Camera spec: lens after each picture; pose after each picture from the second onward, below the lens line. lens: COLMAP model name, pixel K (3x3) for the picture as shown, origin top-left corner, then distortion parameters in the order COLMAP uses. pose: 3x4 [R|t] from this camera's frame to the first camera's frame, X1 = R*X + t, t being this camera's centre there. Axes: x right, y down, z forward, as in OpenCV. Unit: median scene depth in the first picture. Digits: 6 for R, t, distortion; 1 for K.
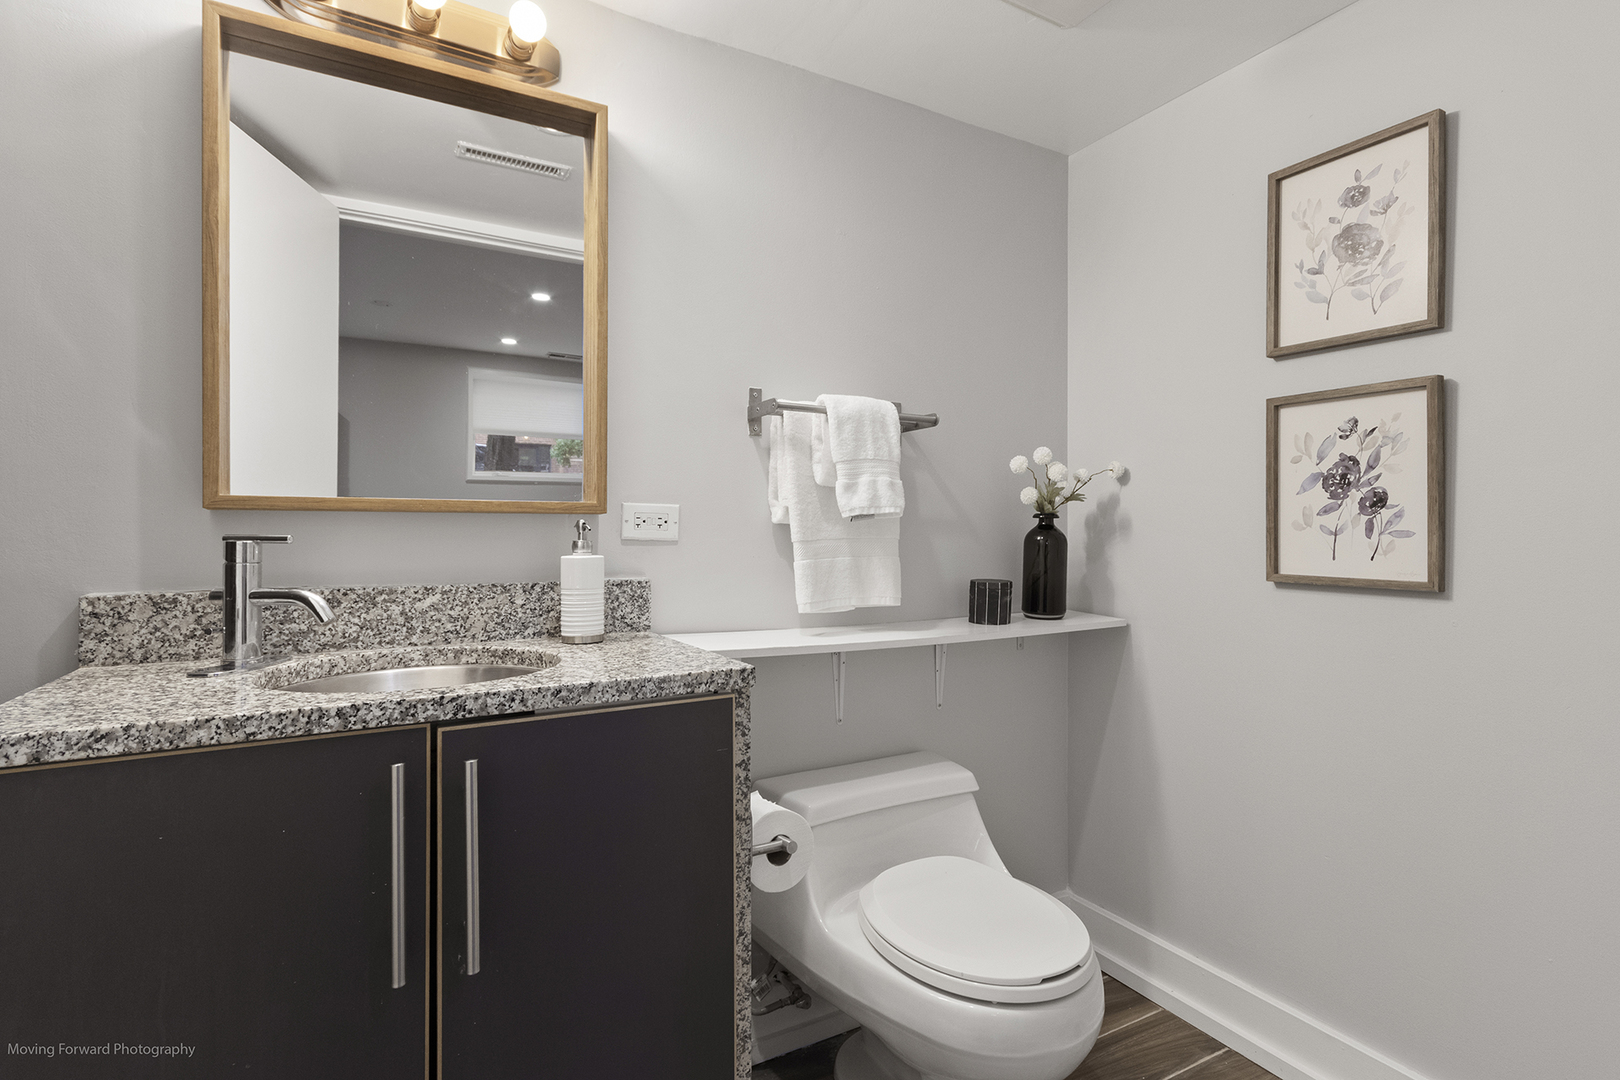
lens RADIAL K [[773.0, 0, 808.4], [0, 773.0, 529.8], [0, 0, 1]] dist [-0.000097, 0.000436]
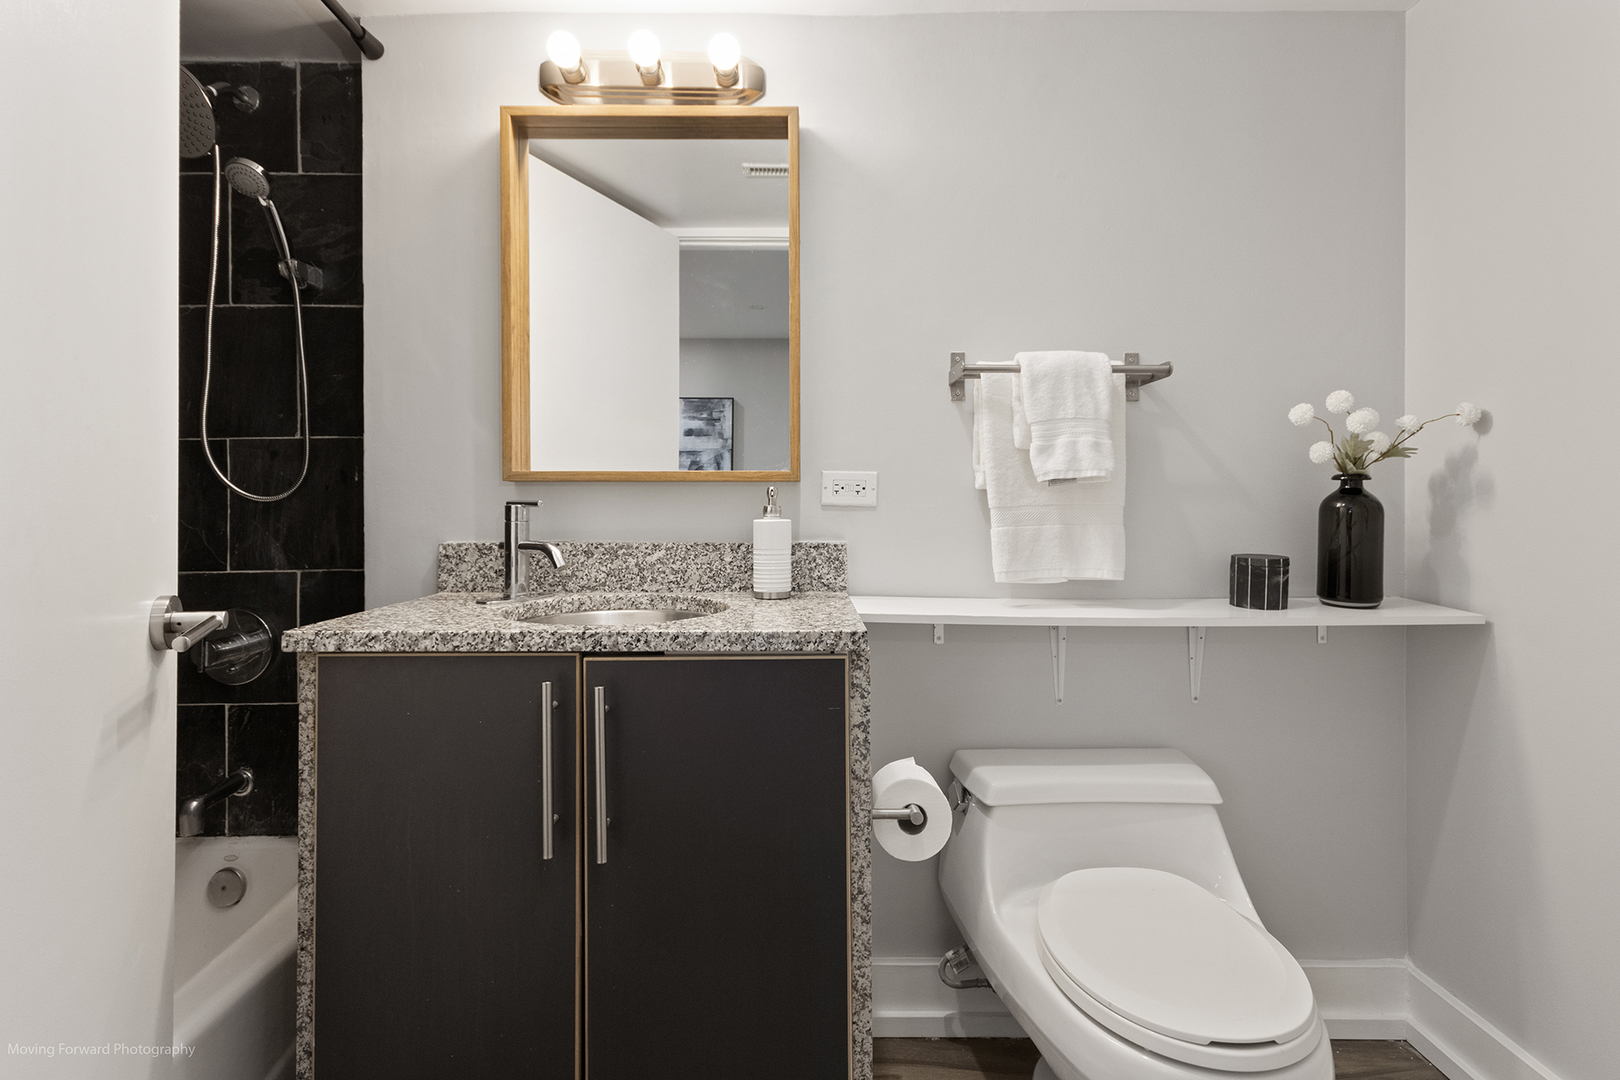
lens RADIAL K [[748.0, 0, 811.2], [0, 748.0, 498.7], [0, 0, 1]] dist [-0.000721, 0.000360]
pose [[0.877264, -0.001785, -0.480005, 0.271424], [0.002774, 0.999995, 0.001350, 0.002315], [0.480000, -0.002516, 0.877265, 0.086955]]
